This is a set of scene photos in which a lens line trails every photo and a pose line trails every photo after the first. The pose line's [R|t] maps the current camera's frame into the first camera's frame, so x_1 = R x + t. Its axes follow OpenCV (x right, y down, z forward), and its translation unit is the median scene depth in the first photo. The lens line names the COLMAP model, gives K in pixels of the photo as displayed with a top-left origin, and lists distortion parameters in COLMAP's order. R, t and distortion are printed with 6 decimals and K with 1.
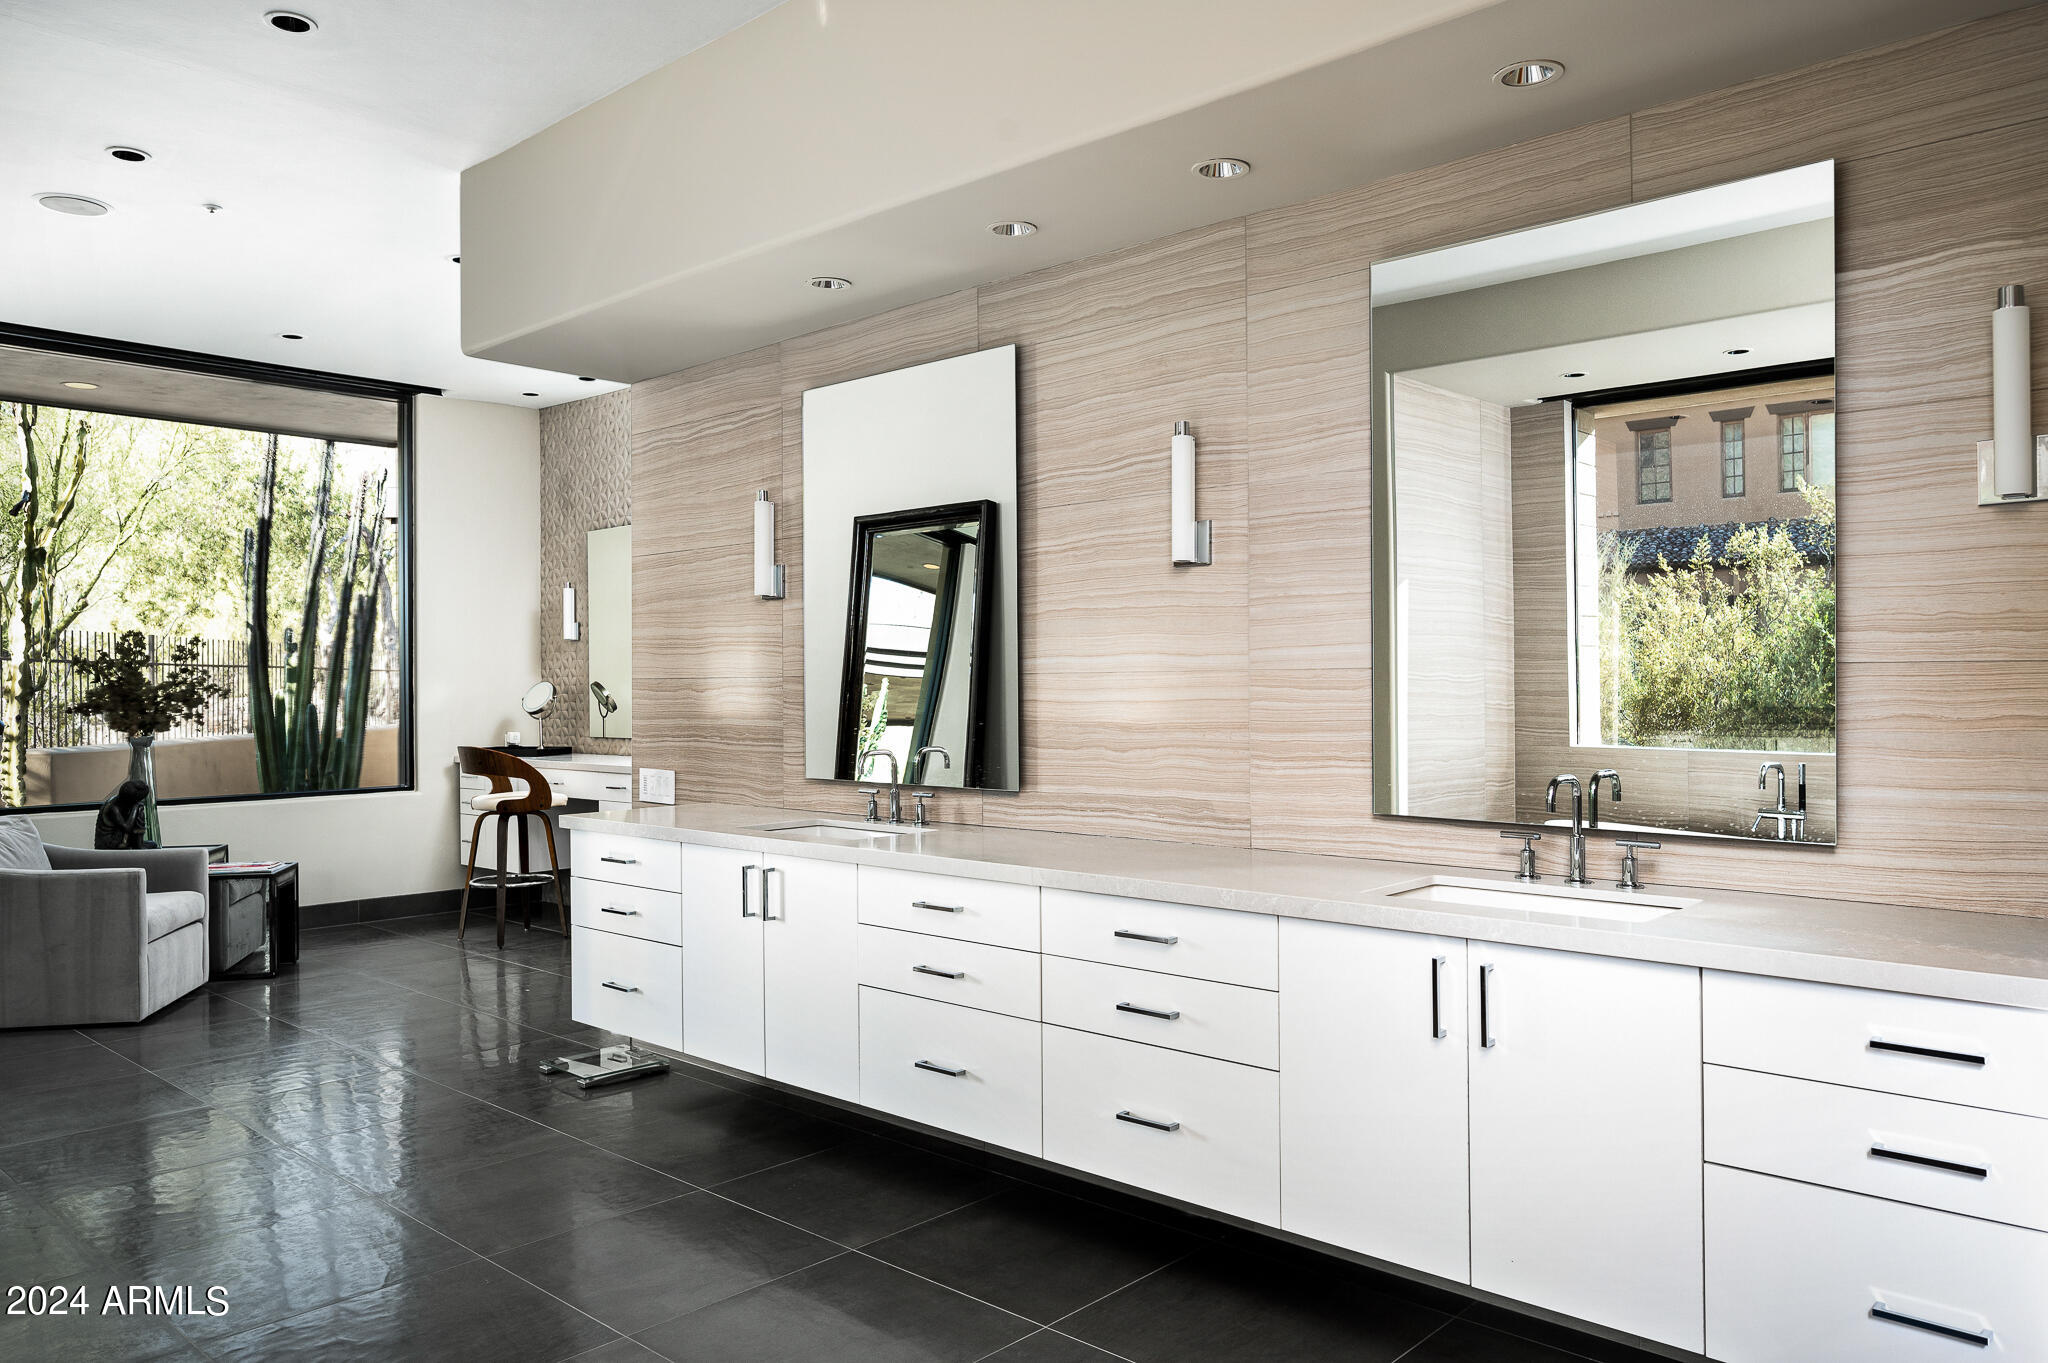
lens RADIAL K [[1385.7, 0, 1025.7], [0, 1385.7, 688.0], [0, 0, 1]] dist [-0.007605, -0.000683]
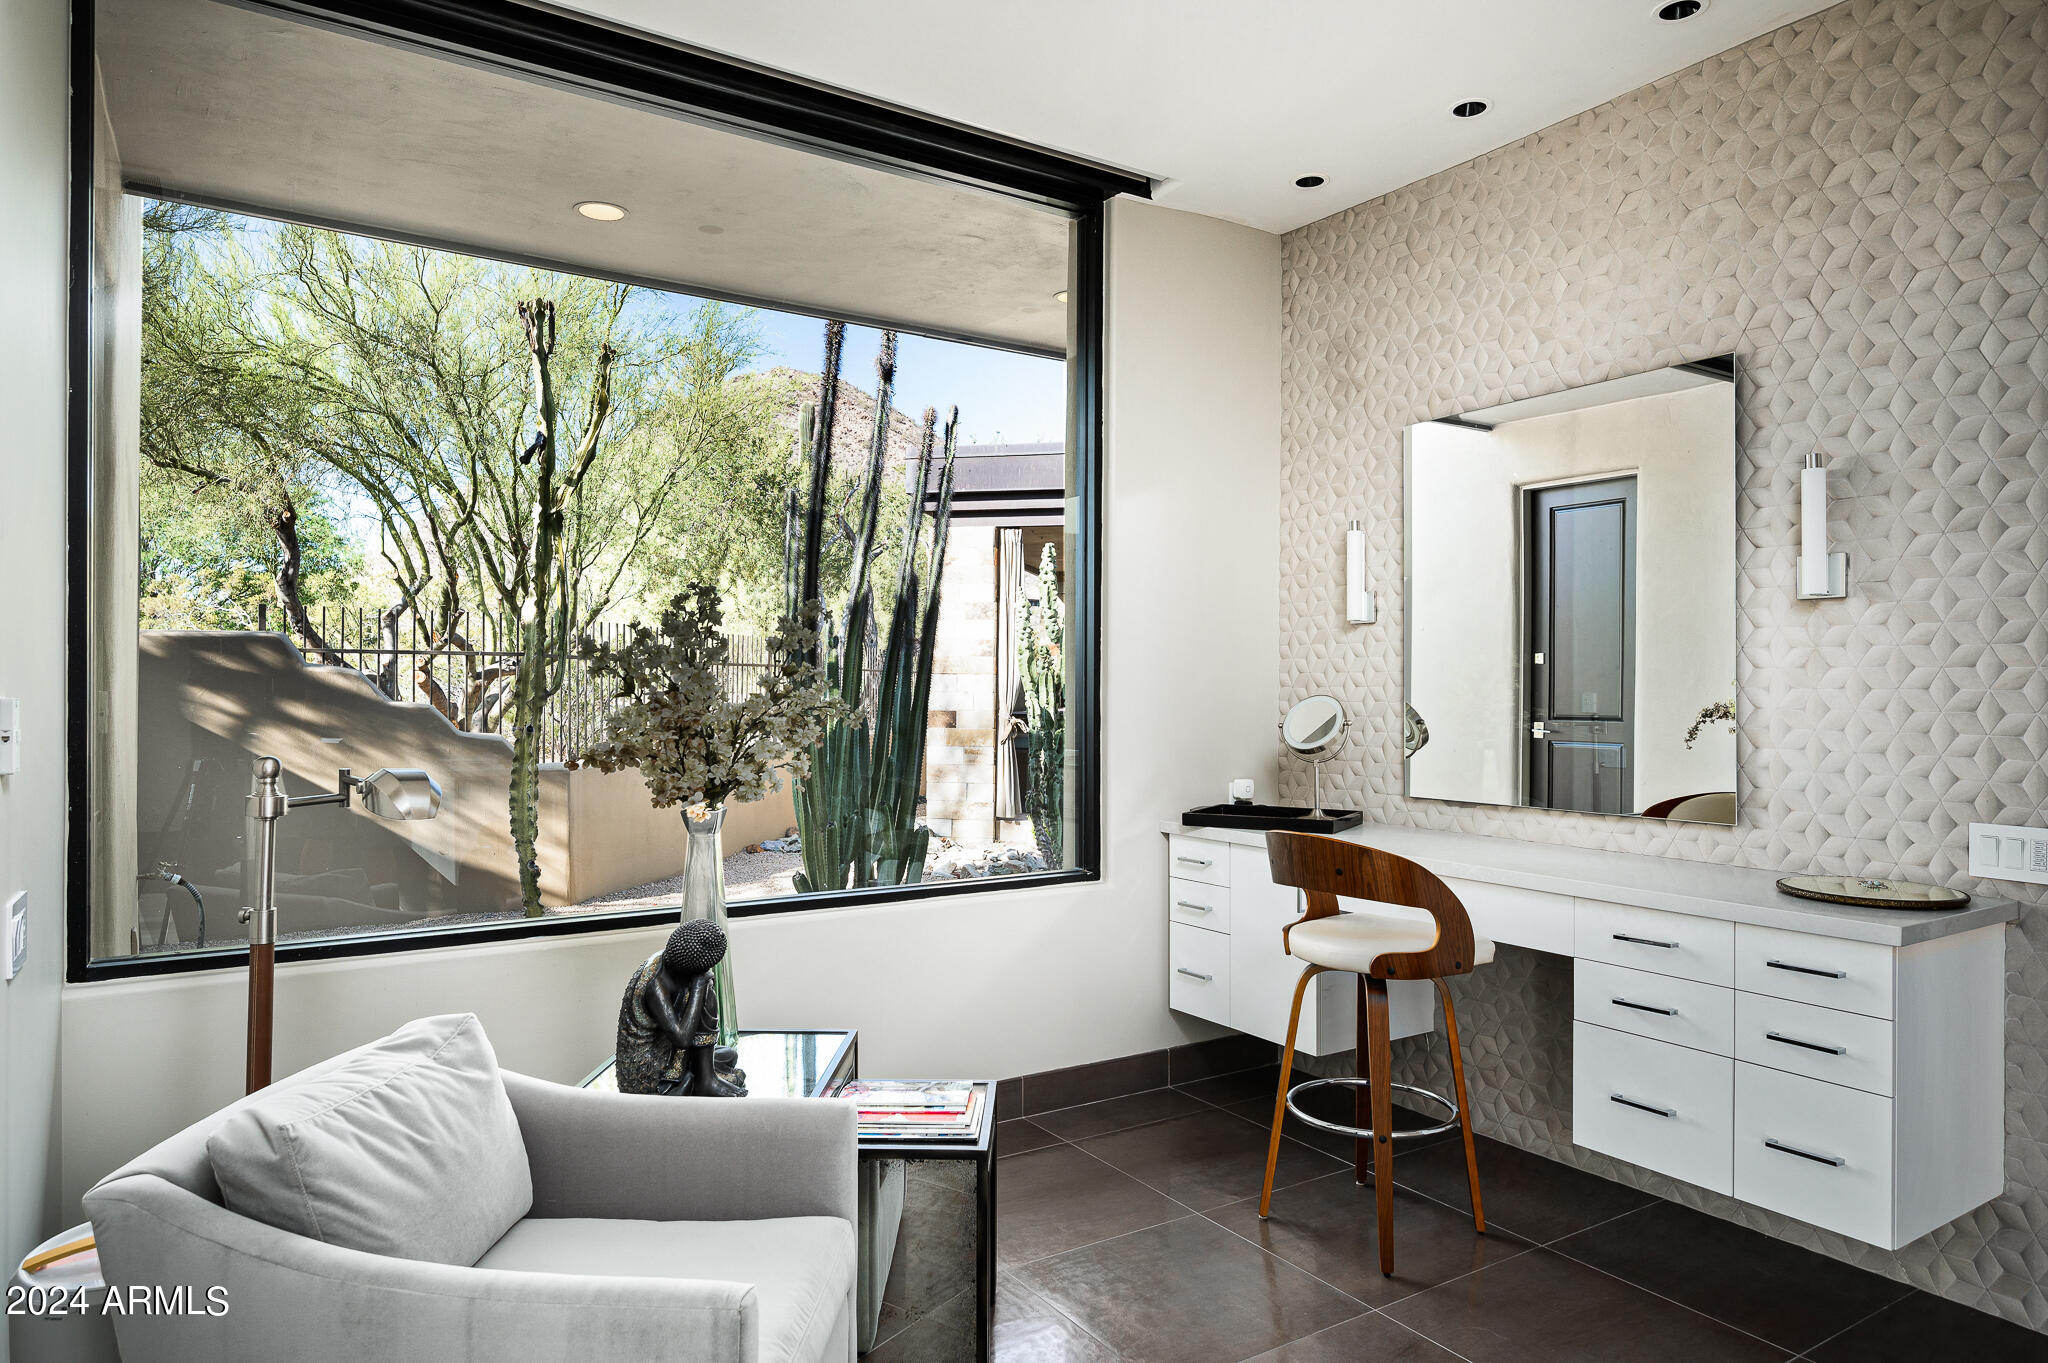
lens RADIAL K [[1239.0, 0, 1024.1], [0, 1239.0, 679.6], [0, 0, 1]] dist [0.010975, 0.000612]
pose [[0.962862, 0.008544, -0.269860, -0.331948], [-0.010727, 0.999921, -0.006615, -0.006295], [0.269782, 0.009264, 0.962877, 0.488157]]
